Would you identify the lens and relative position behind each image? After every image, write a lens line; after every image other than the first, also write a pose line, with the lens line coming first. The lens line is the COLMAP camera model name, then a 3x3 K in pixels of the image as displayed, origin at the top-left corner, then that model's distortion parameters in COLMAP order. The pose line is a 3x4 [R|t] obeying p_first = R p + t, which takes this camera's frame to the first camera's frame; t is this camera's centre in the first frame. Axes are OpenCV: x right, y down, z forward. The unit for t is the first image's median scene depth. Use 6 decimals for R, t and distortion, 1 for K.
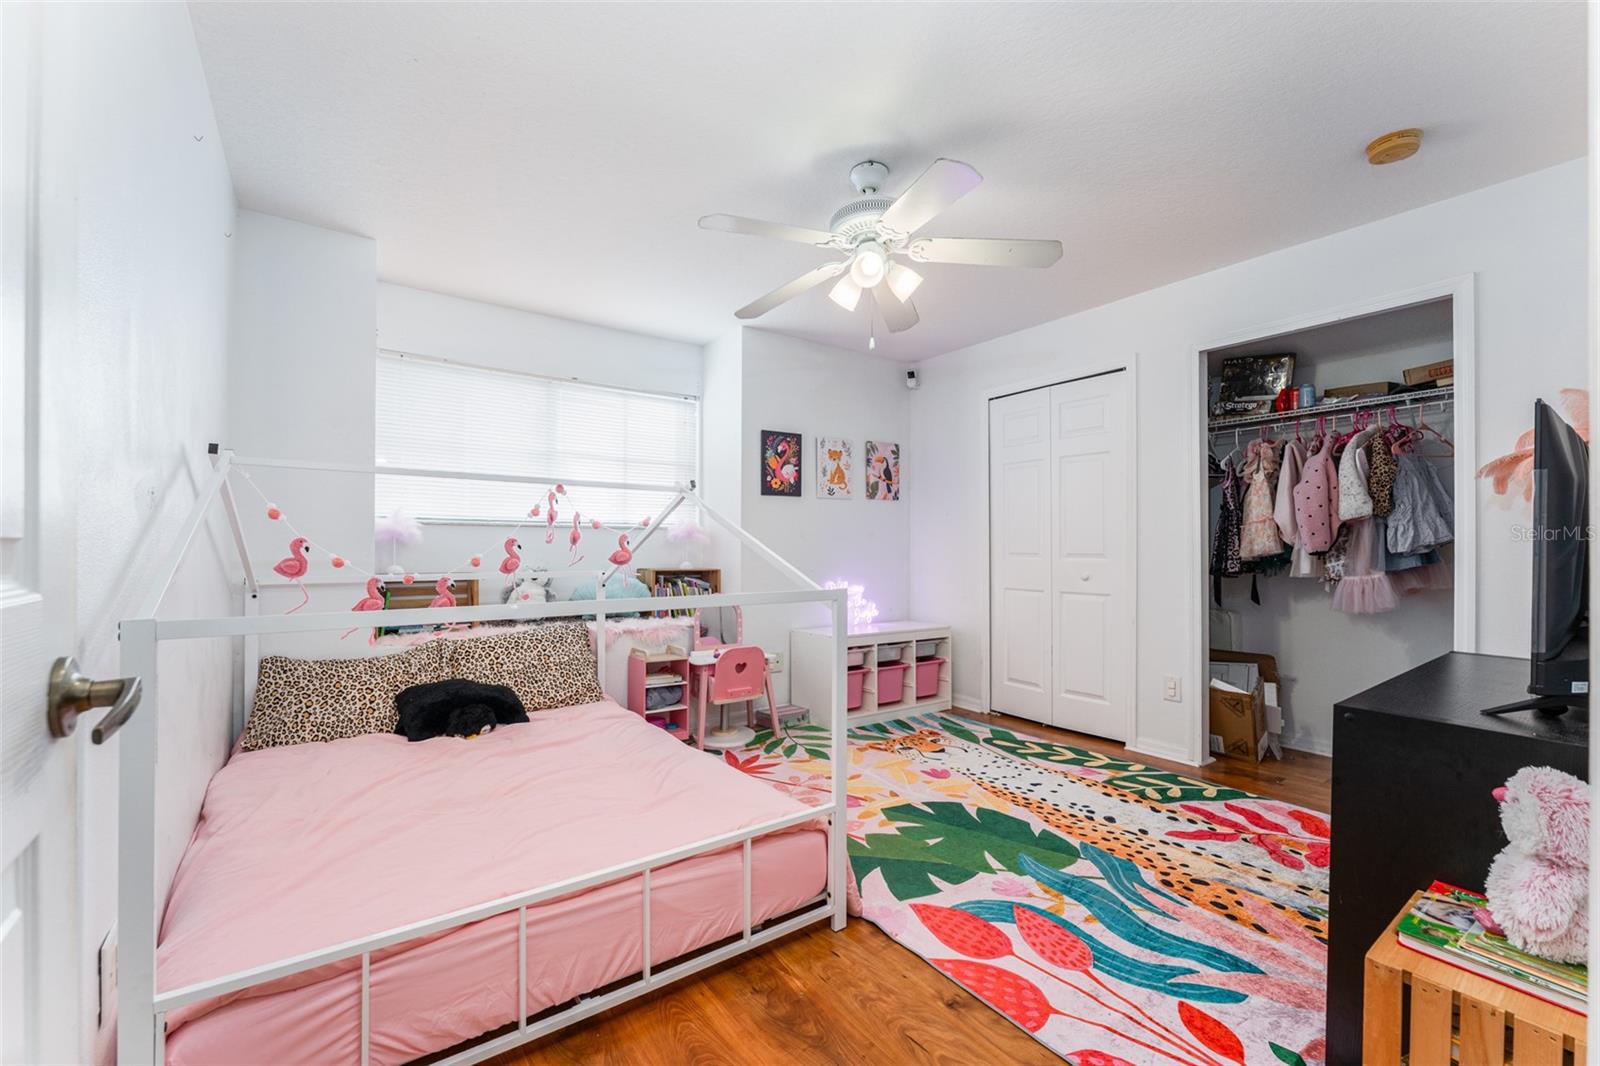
lens RADIAL K [[653.0, 0, 800.8], [0, 653.0, 543.7], [0, 0, 1]] dist [-0.001048, 0.000092]
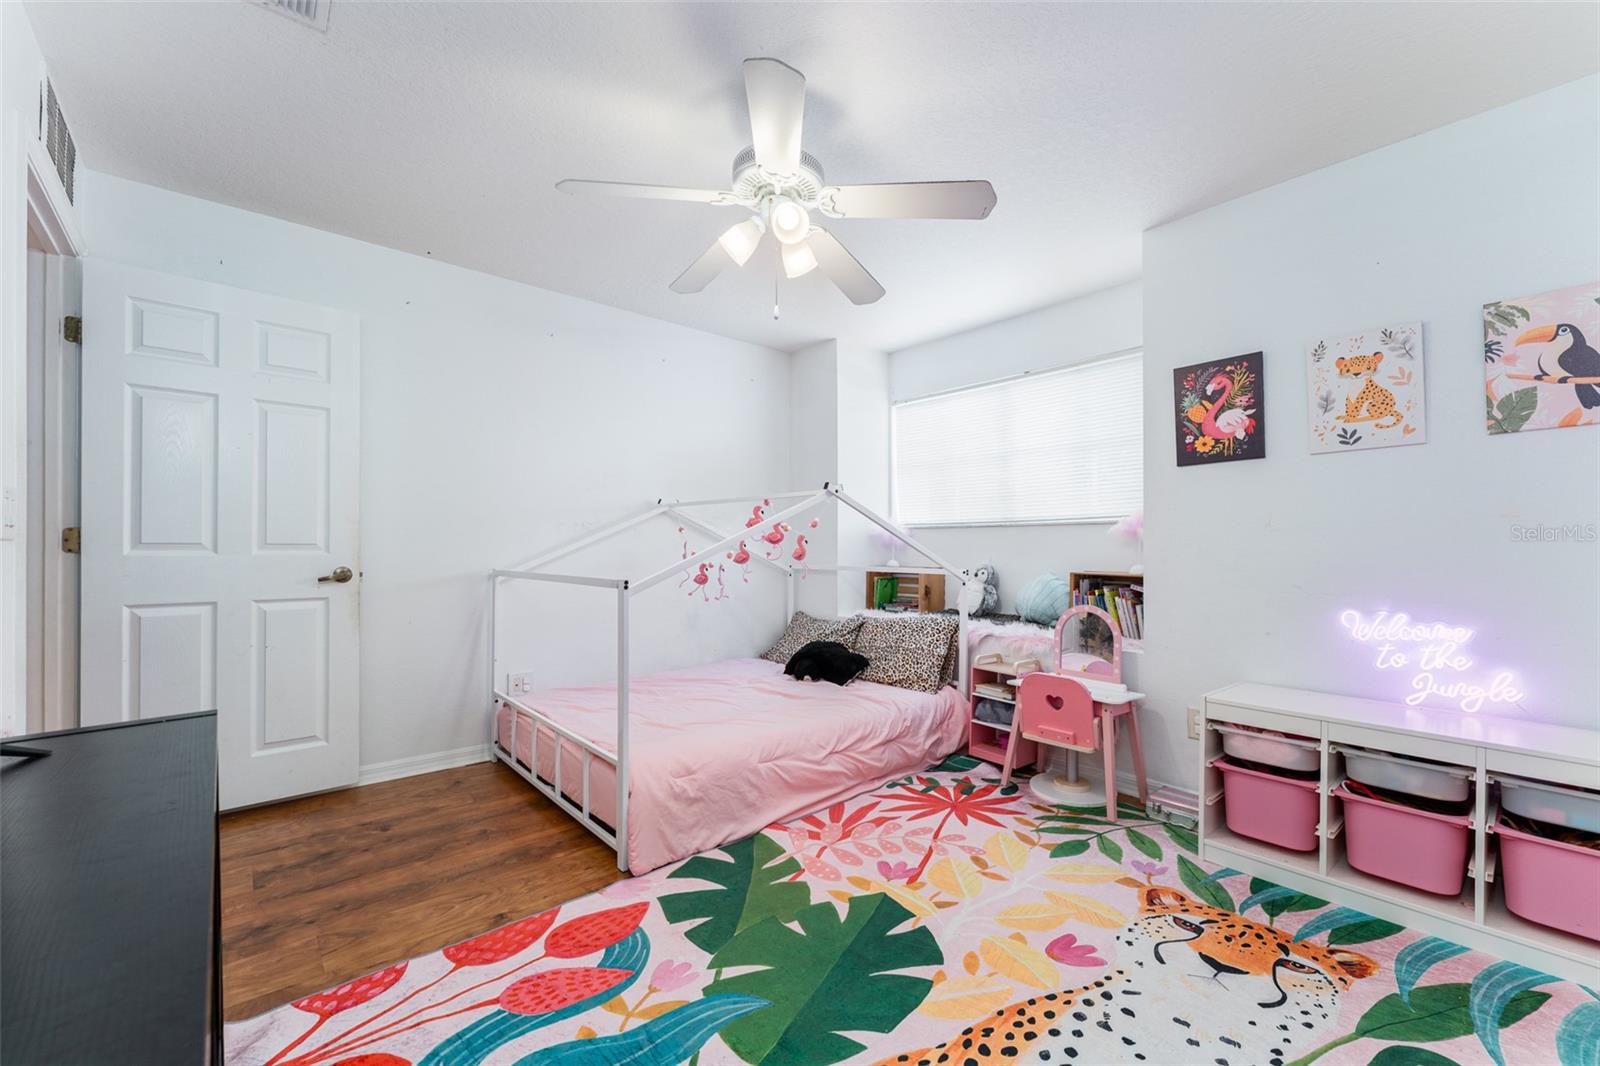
lens RADIAL K [[653.0, 0, 787.5], [0, 653.0, 545.4], [0, 0, 1]] dist [-0.001048, 0.000092]
pose [[0.075852, -0.006047, -0.997101, 0.629189], [0.005255, 0.999970, -0.005665, 0.008195], [0.997105, -0.004810, 0.075881, 0.607778]]
